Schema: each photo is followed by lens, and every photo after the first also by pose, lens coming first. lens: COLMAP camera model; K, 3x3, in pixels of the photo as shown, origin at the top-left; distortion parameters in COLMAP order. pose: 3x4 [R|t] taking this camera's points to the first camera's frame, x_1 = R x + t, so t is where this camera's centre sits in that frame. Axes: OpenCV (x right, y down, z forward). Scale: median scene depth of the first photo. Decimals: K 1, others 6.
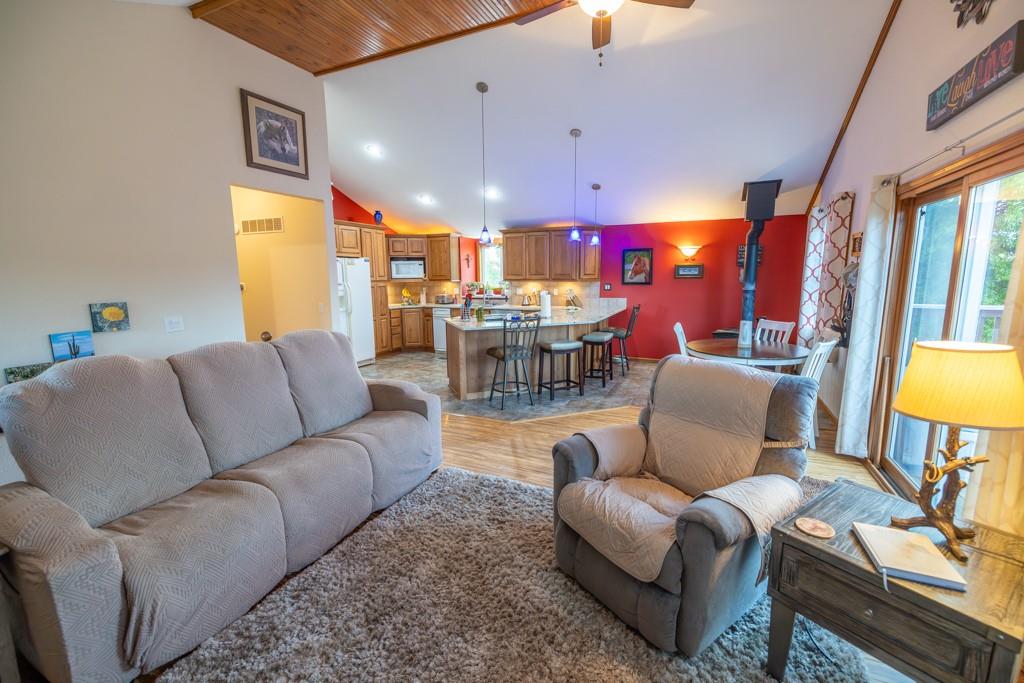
lens RADIAL K [[426.6, 0, 511.1], [0, 426.6, 339.6], [0, 0, 1]] dist [0.002317, -0.000198]
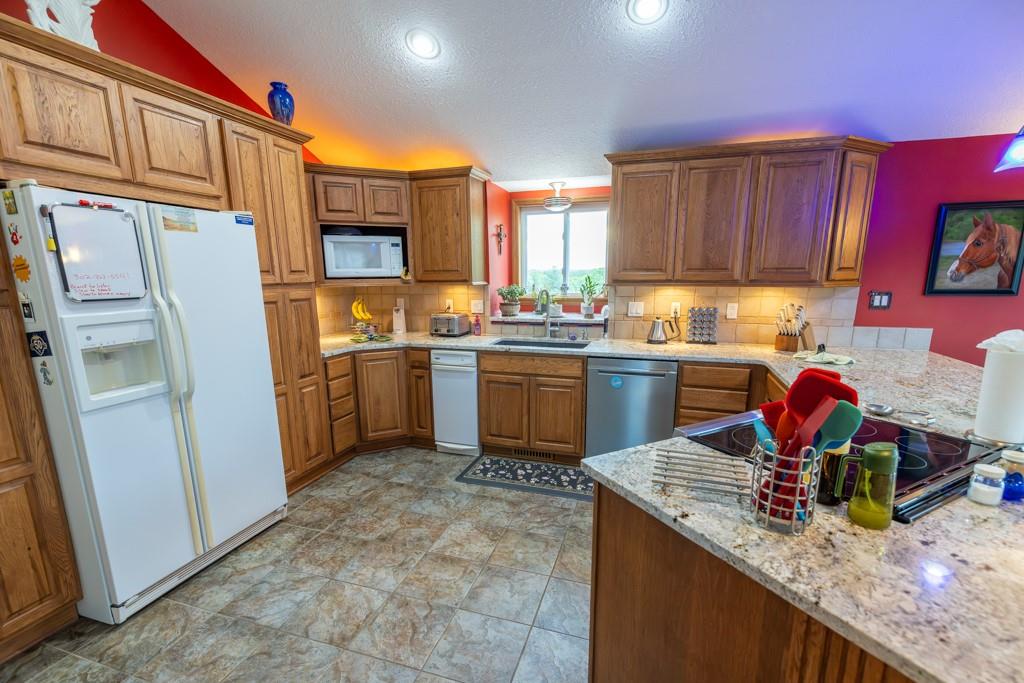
lens RADIAL K [[454.3, 0, 513.9], [0, 454.3, 366.8], [0, 0, 1]] dist [-0.000129, 0.000780]
pose [[0.992314, -0.020884, 0.121973, -0.176137], [0.014591, 0.998527, 0.052258, -0.087945], [-0.122885, -0.050076, 0.991157, 0.611413]]
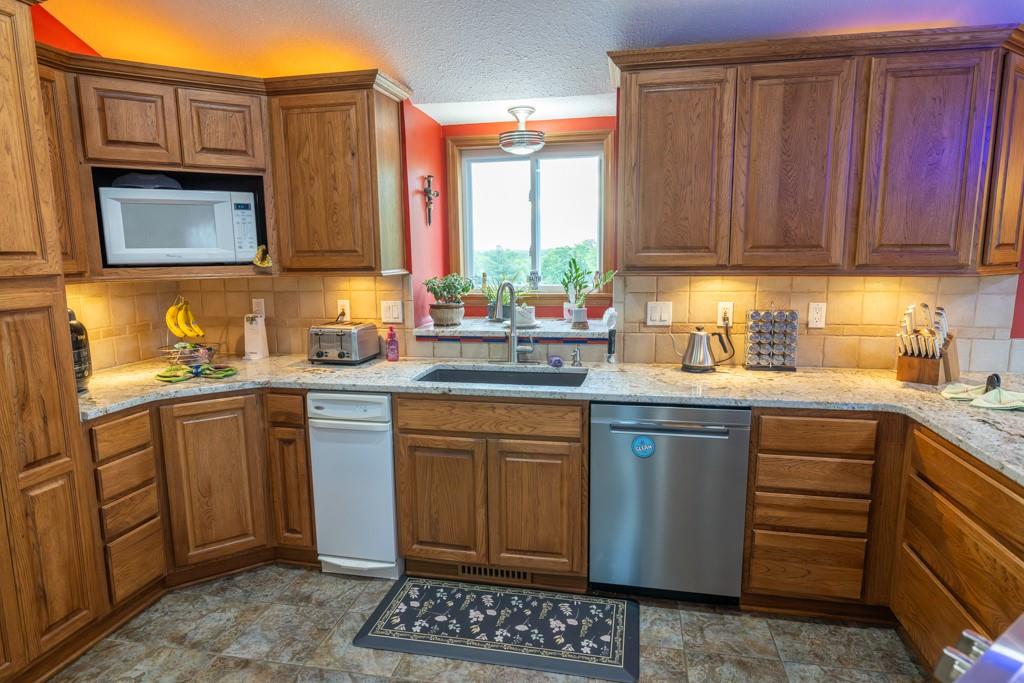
lens RADIAL K [[593.9, 0, 515.4], [0, 593.9, 344.8], [0, 0, 1]] dist [-0.006298, 0.001779]
pose [[0.971582, -0.035051, 0.234094, -0.165505], [0.035569, 0.999365, 0.002011, -0.106987], [-0.234016, 0.006373, 0.972212, 0.736189]]
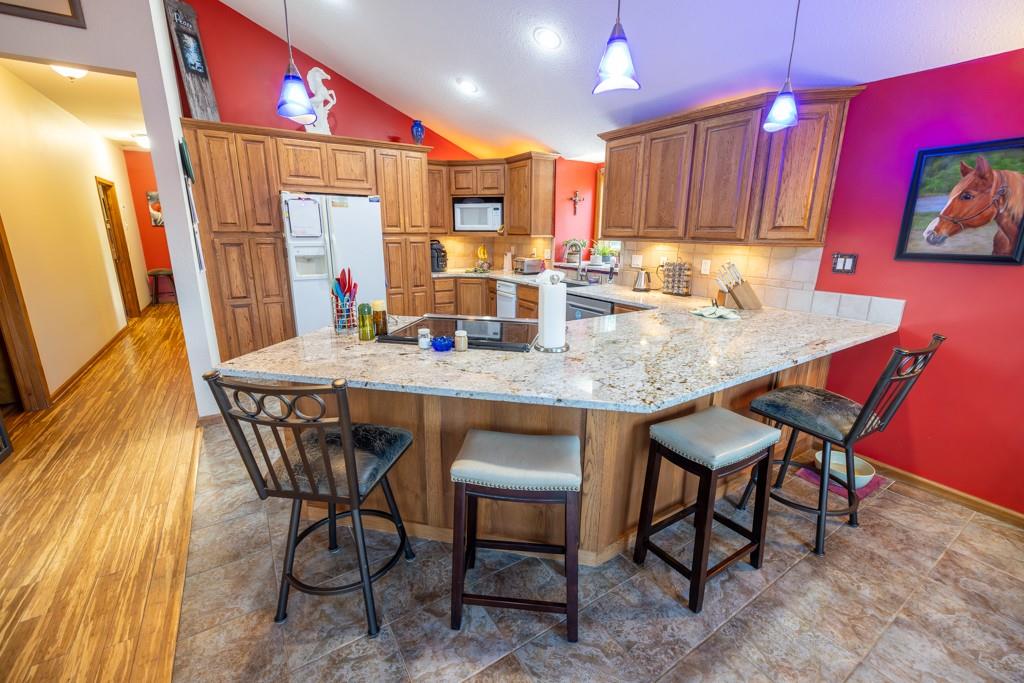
lens RADIAL K [[426.6, 0, 509.1], [0, 426.6, 336.2], [0, 0, 1]] dist [0.002317, -0.000198]
pose [[0.841906, 0.146518, -0.519352, 0.183872], [-0.096728, 0.987820, 0.121879, -0.078812], [0.530884, -0.052375, 0.845825, 0.536721]]
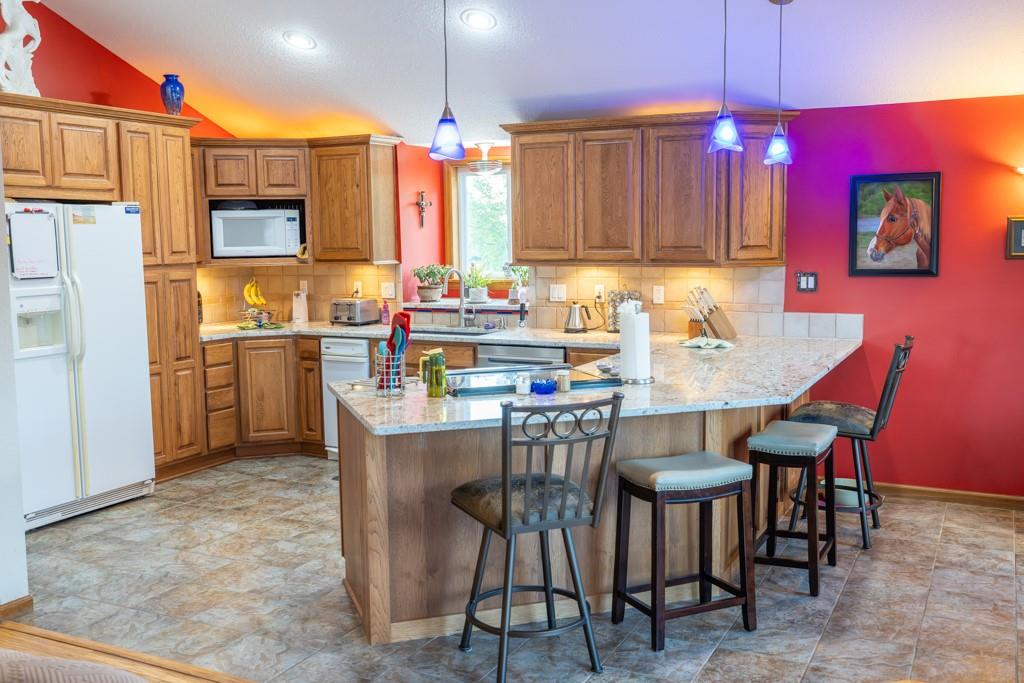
lens RADIAL K [[986.5, 0, 508.7], [0, 986.5, 341.6], [0, 0, 1]] dist [0.005874, 0.000000]
pose [[0.999381, 0.001374, -0.035164, 0.007787], [-0.002870, 0.999091, -0.042534, -0.038636], [0.035073, 0.042609, 0.998476, 0.177859]]
